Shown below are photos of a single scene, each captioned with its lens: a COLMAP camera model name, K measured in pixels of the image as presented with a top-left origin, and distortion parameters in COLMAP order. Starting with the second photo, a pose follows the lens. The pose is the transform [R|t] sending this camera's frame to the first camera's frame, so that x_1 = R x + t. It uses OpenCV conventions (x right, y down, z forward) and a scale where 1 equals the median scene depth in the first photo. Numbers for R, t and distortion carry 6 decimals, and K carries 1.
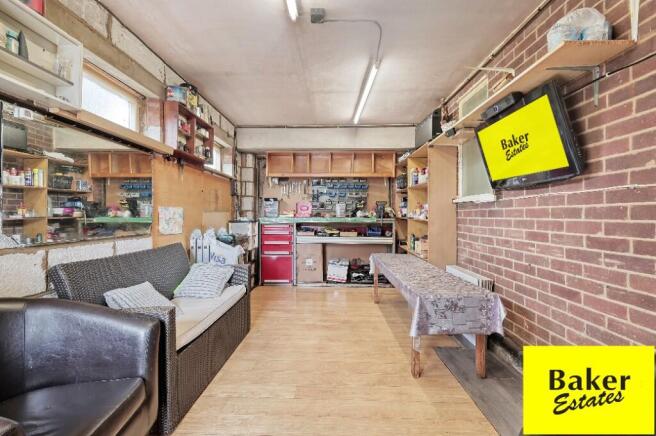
lens RADIAL K [[285.8, 0, 328.8], [0, 285.8, 215.4], [0, 0, 1]] dist [0.002307, 0.000000]
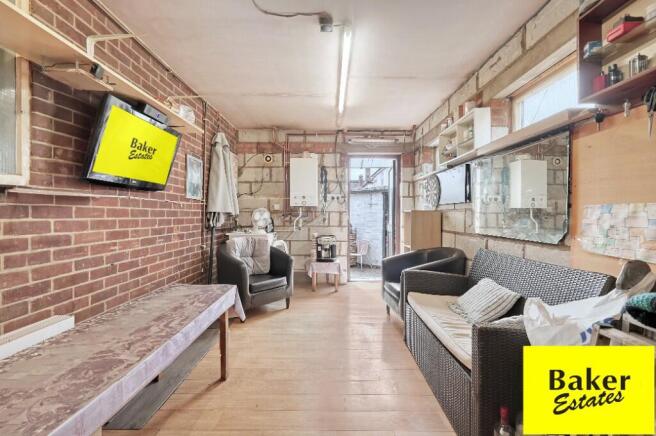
lens RADIAL K [[285.8, 0, 328.8], [0, 285.8, 215.4], [0, 0, 1]] dist [0.002307, 0.000000]
pose [[-0.999897, -0.008113, -0.011844, -0.043989], [-0.008140, 0.999965, 0.002167, -0.008254], [0.011826, 0.002263, -0.999928, 2.149385]]
